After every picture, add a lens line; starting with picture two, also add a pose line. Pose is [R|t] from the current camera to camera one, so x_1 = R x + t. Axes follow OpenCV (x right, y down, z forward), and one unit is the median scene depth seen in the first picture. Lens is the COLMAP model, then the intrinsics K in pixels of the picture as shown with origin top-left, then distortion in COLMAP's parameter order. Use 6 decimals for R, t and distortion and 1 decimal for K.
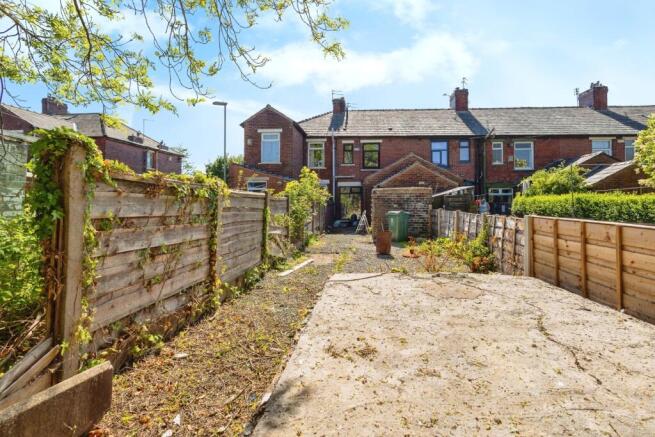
lens RADIAL K [[314.6, 0, 328.1], [0, 314.6, 207.5], [0, 0, 1]] dist [0.004503, 0.000302]
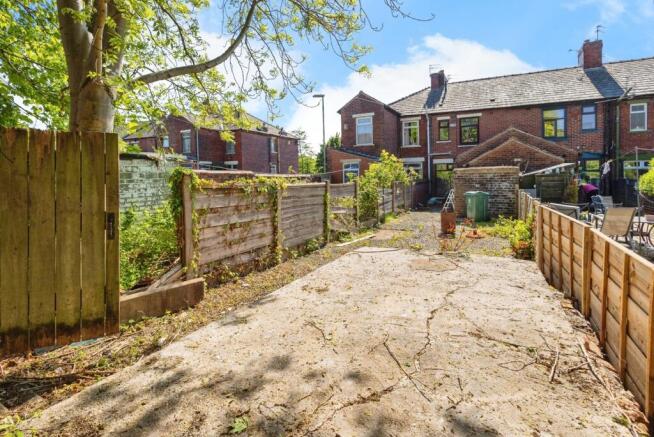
lens RADIAL K [[314.1, 0, 327.6], [0, 314.1, 207.5], [0, 0, 1]] dist [0.004503, 0.000302]
pose [[0.929762, 0.021748, -0.367519, 0.119685], [0.010100, 0.996371, 0.084510, -0.021688], [0.368024, -0.082286, 0.926168, -0.085611]]
